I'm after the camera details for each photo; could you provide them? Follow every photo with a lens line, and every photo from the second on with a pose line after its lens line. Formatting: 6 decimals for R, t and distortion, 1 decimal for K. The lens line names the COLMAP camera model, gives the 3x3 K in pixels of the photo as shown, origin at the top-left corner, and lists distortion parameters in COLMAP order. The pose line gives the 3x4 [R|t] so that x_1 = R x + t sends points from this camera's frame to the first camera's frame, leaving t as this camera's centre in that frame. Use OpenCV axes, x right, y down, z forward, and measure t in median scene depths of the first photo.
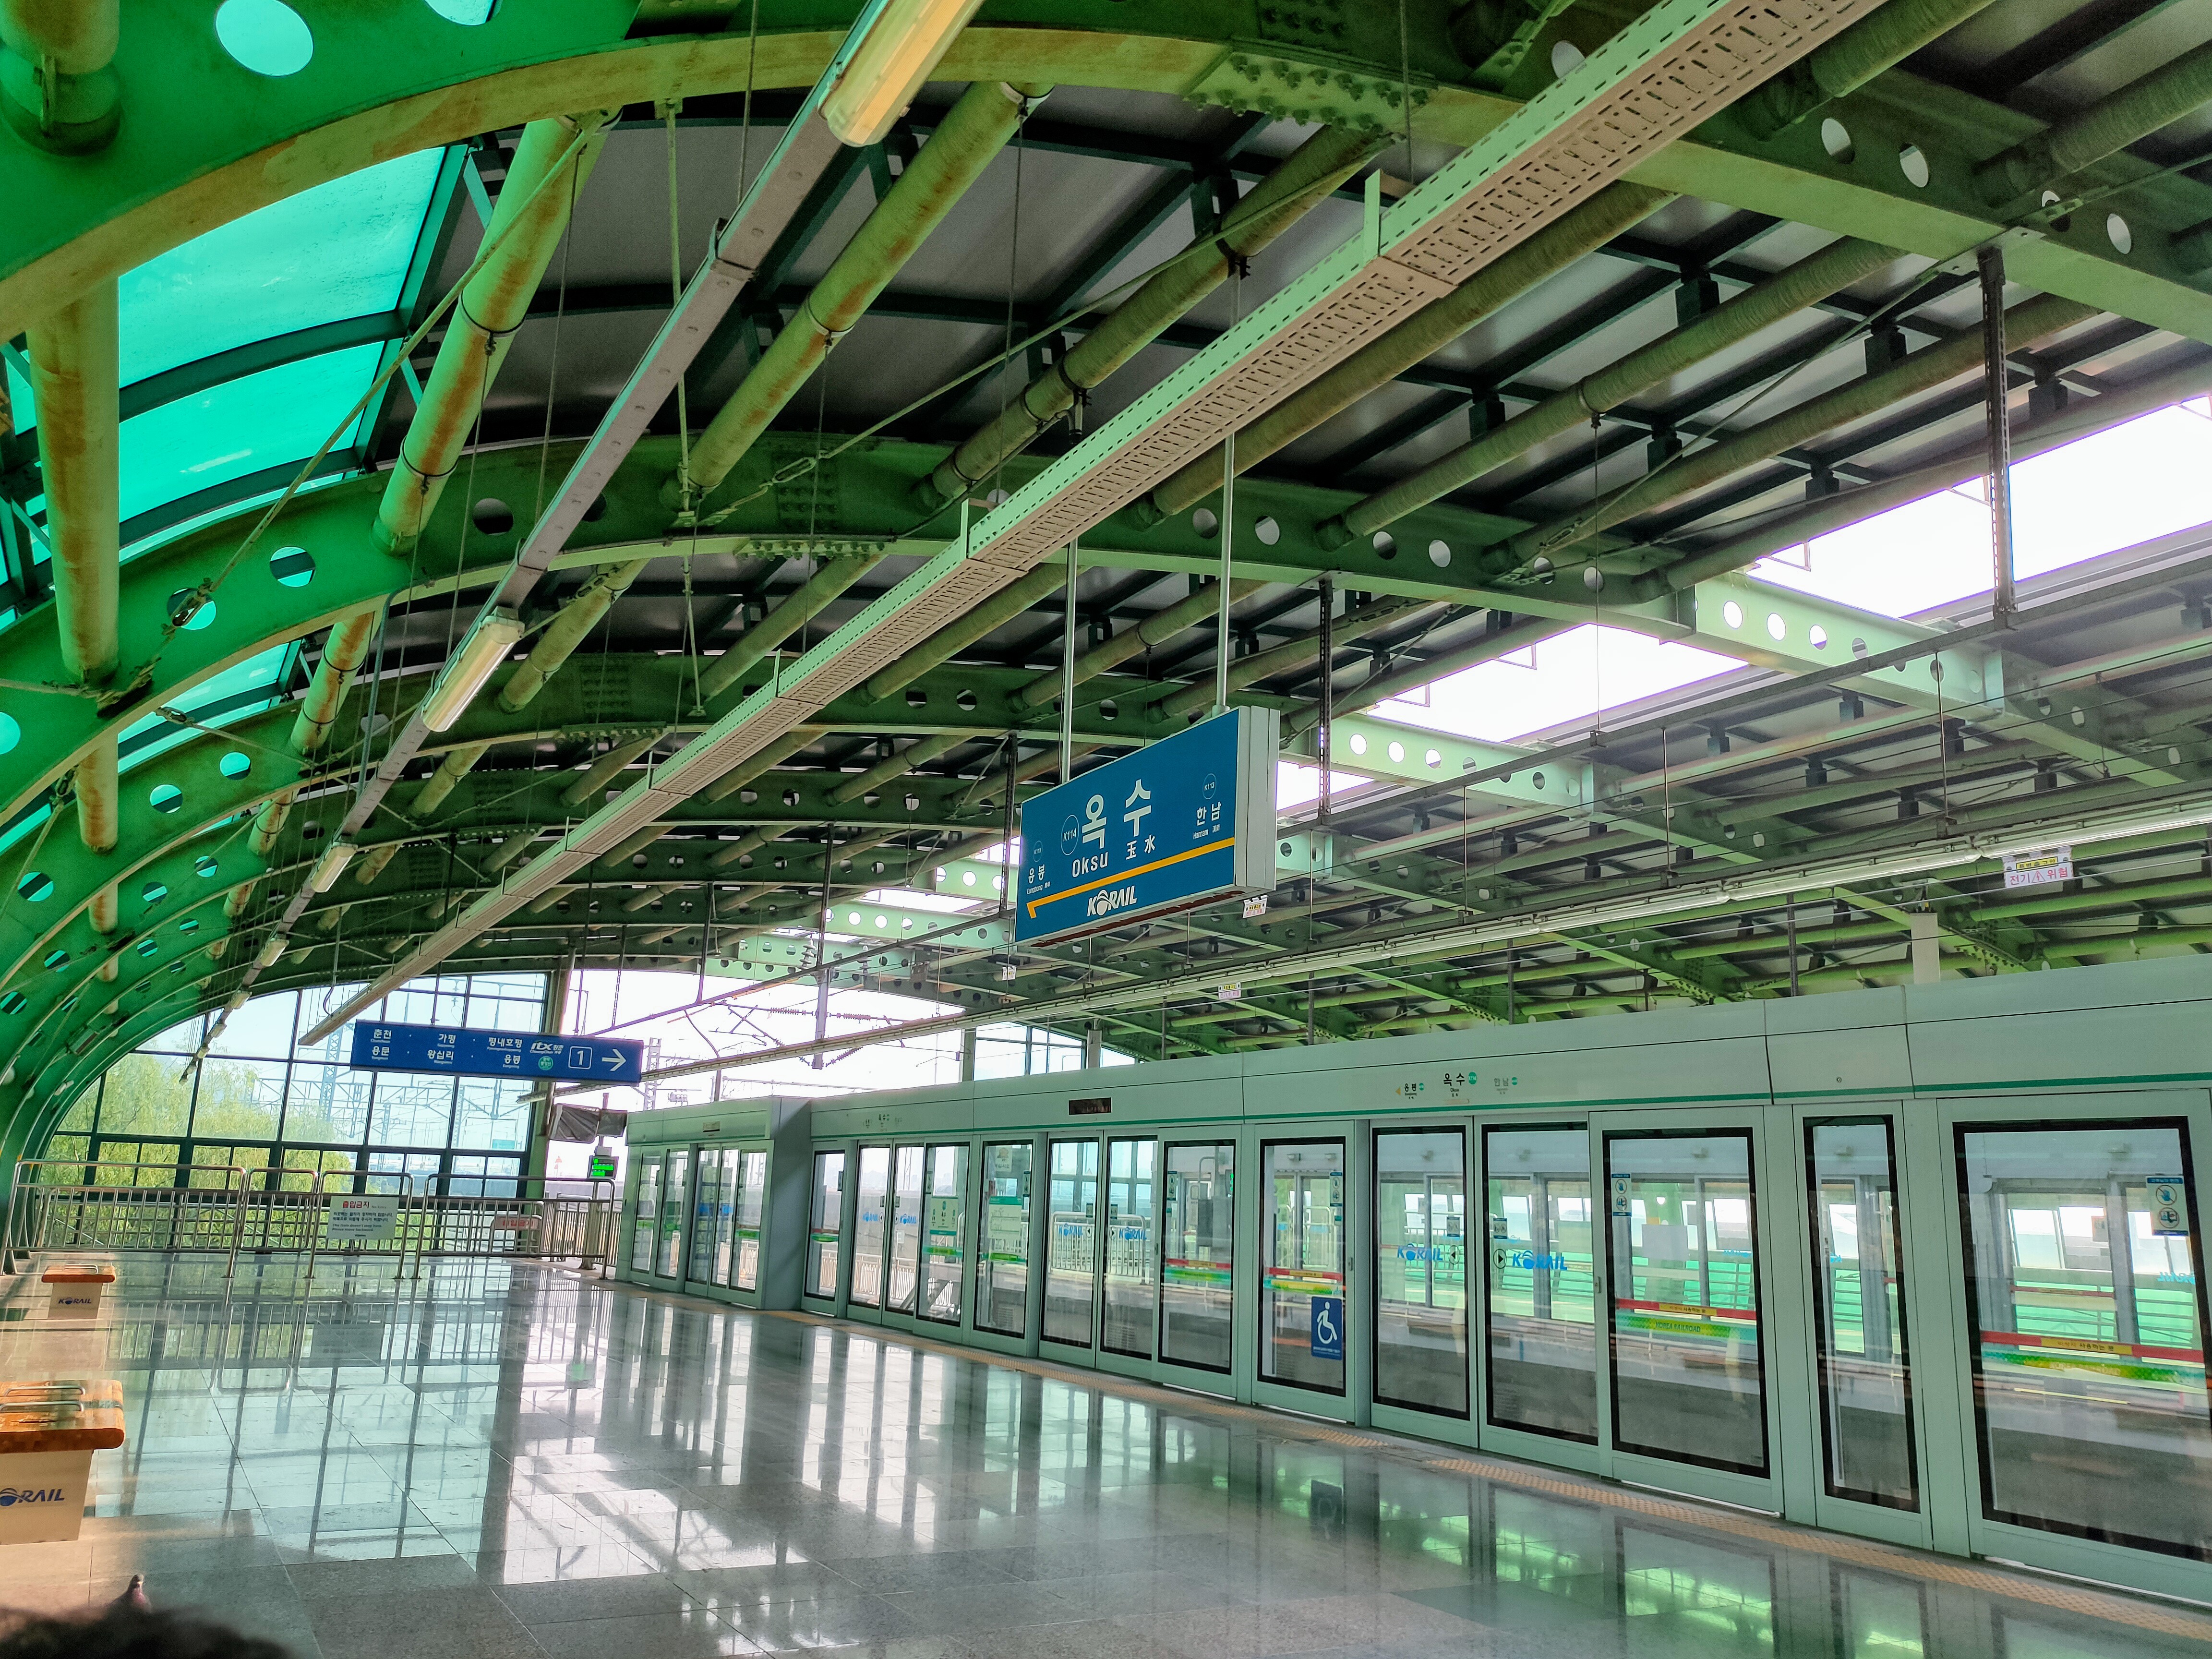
lens RADIAL K [[1769.8, 0, 1106.0], [0, 1769.8, 829.5], [0, 0, 1]] dist [0.105462, -0.122553]
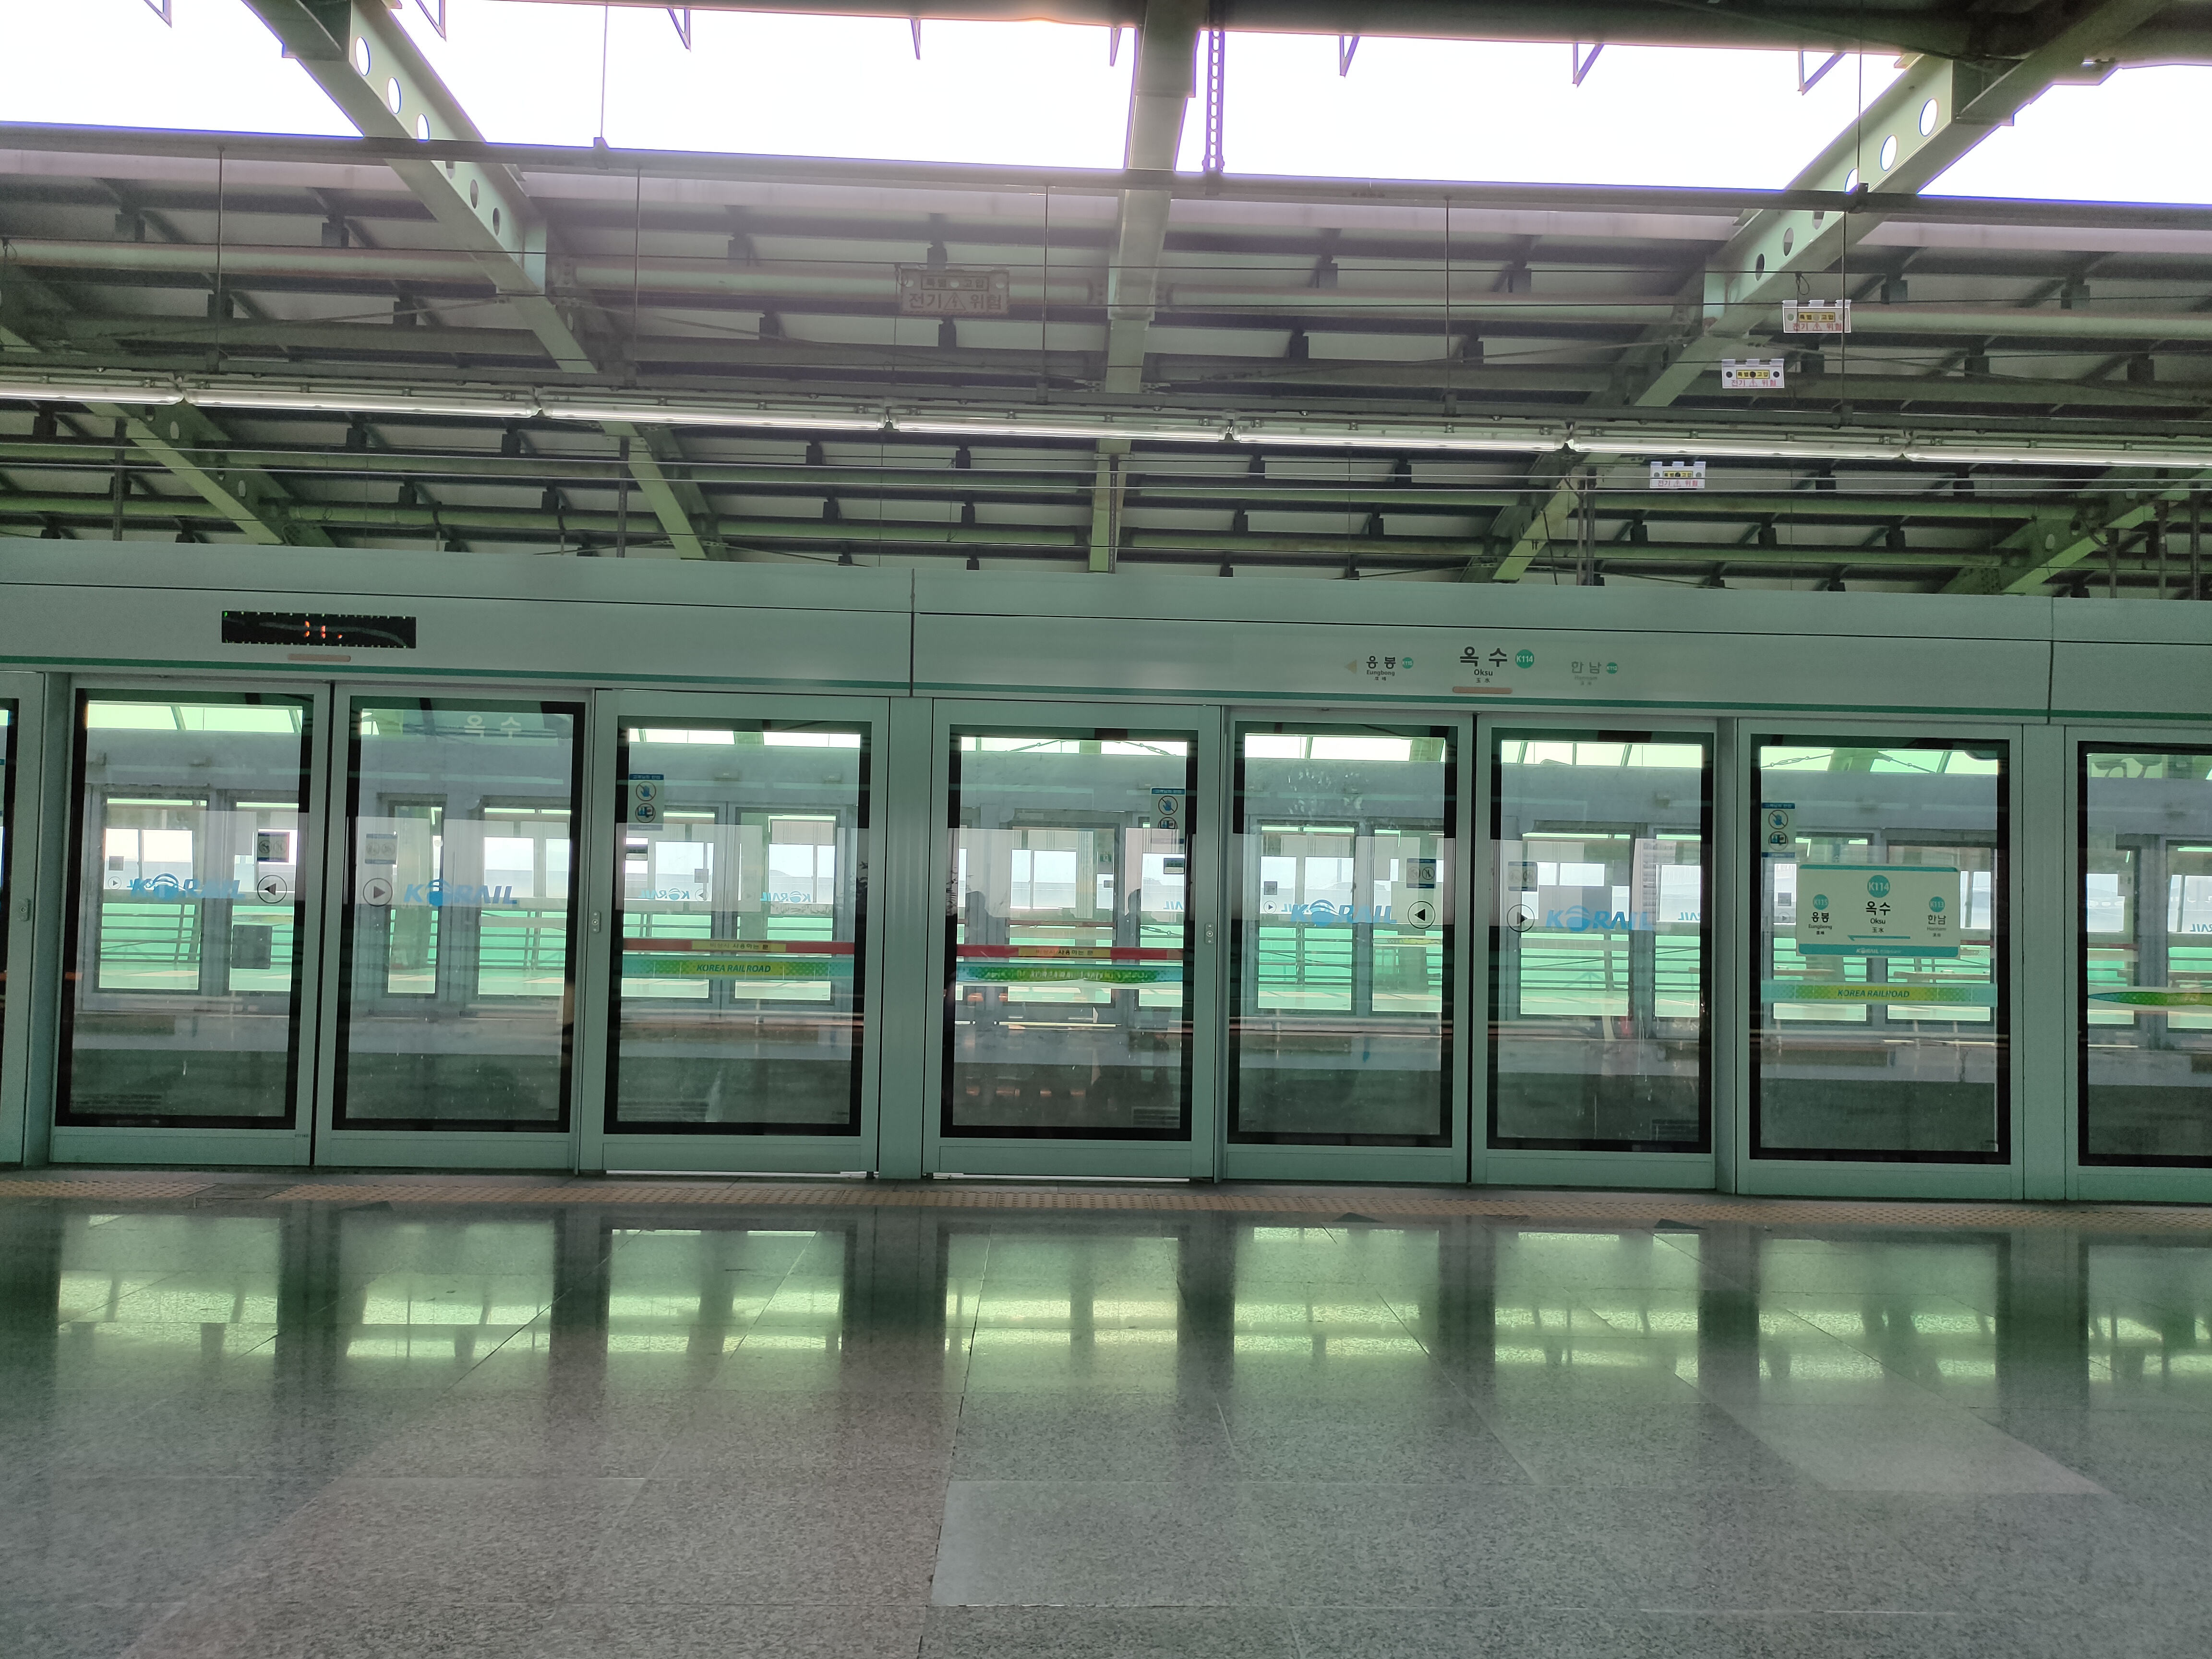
lens RADIAL K [[1769.8, 0, 1106.0], [0, 1769.8, 829.5], [0, 0, 1]] dist [0.105462, -0.122553]
pose [[0.455111, -0.010318, 0.890375, -0.329682], [-0.192061, 0.975258, 0.109473, 0.115120], [-0.869475, -0.220829, 0.441869, 0.598360]]
